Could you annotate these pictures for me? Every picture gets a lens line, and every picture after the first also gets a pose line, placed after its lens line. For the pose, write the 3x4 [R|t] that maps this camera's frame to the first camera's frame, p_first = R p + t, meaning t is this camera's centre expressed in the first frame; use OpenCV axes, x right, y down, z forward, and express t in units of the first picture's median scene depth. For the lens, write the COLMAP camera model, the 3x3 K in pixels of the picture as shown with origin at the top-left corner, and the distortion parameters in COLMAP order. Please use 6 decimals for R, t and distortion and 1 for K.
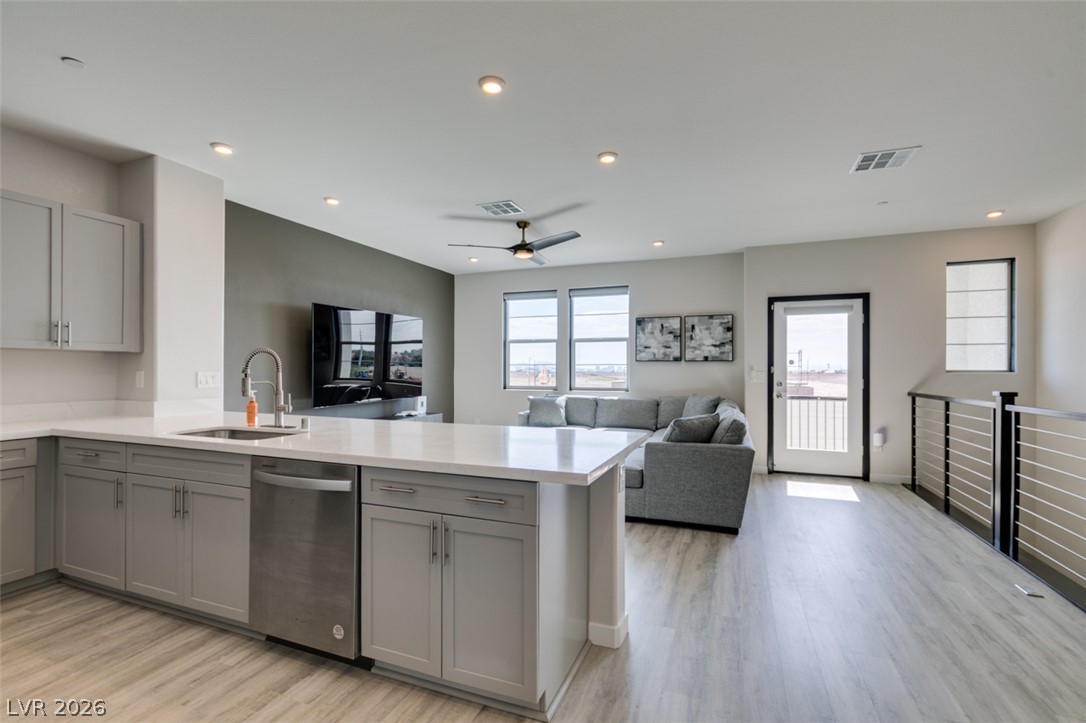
lens RADIAL K [[488.8, 0, 546.2], [0, 488.8, 367.1], [0, 0, 1]] dist [0.002979, -0.002193]
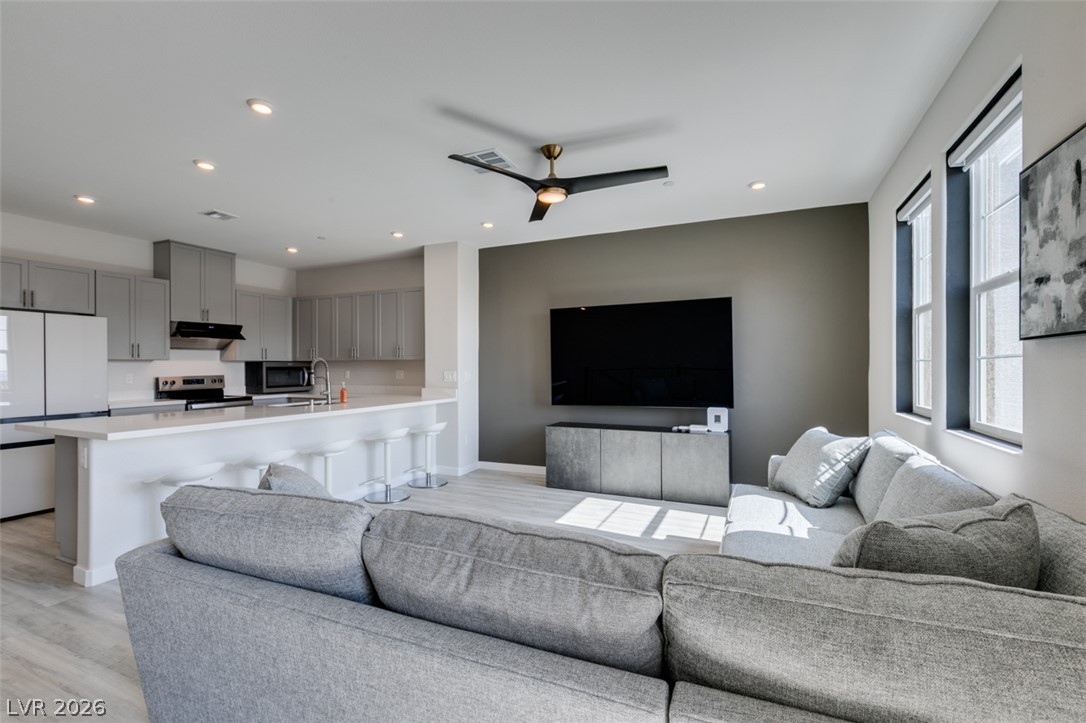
lens RADIAL K [[488.8, 0, 542.3], [0, 488.8, 365.8], [0, 0, 1]] dist [0.002979, -0.002193]
pose [[-0.055561, -0.004990, -0.998443, 0.655084], [0.004073, 0.999978, -0.005224, 0.002209], [0.998447, -0.004357, -0.055539, 1.101783]]
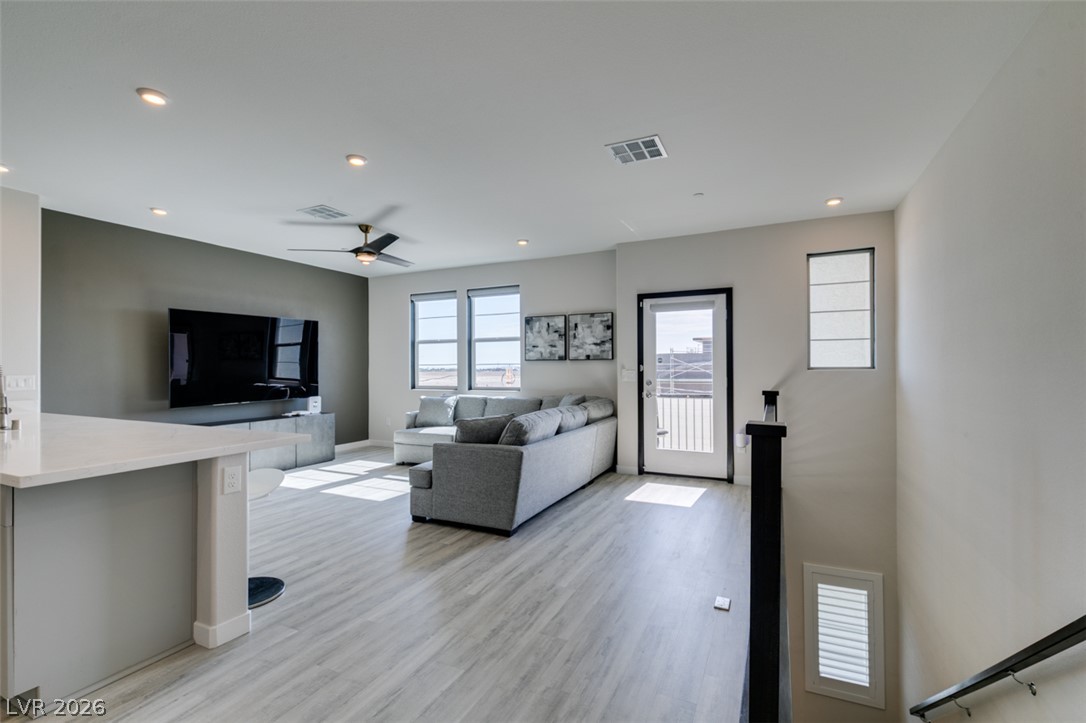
lens RADIAL K [[488.8, 0, 542.6], [0, 488.8, 361.3], [0, 0, 1]] dist [0.002979, -0.002193]
pose [[0.997254, -0.009699, -0.073420, 0.421221], [0.009032, 0.999915, -0.009401, -0.000994], [0.073505, 0.008712, 0.997257, 0.016242]]
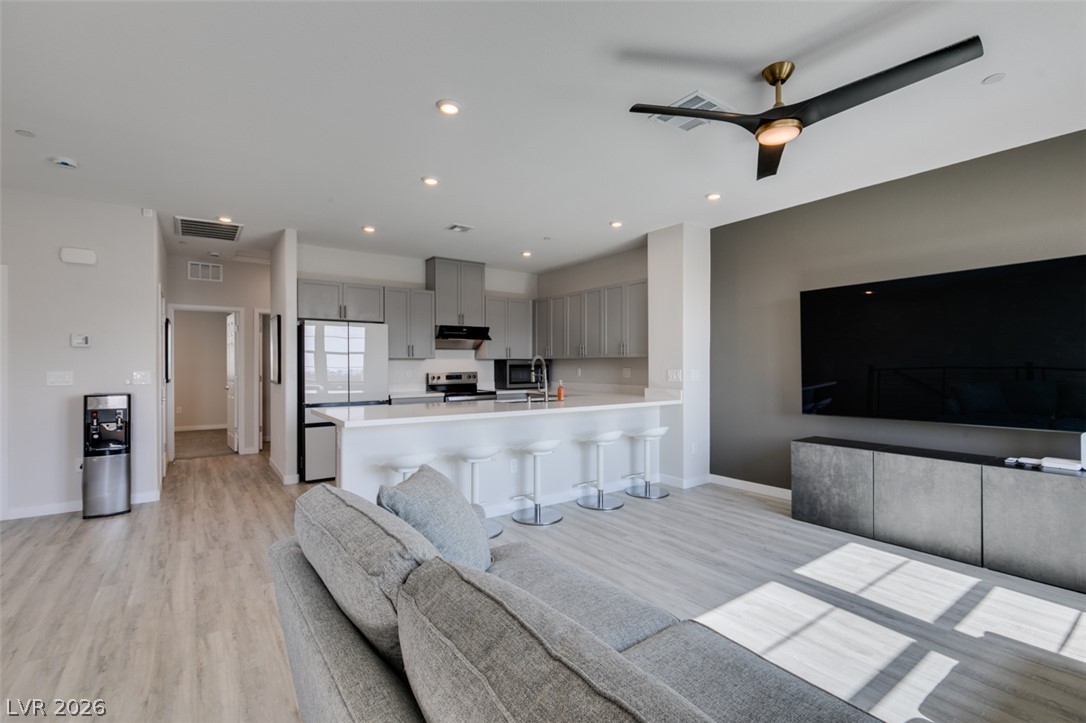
lens RADIAL K [[488.8, 0, 540.2], [0, 488.8, 365.8], [0, 0, 1]] dist [0.002979, -0.002193]
pose [[-0.548142, -0.001541, -0.836384, 0.524037], [-0.000281, 0.999999, -0.001658, 0.001347], [0.836385, -0.000674, -0.548142, 1.150797]]
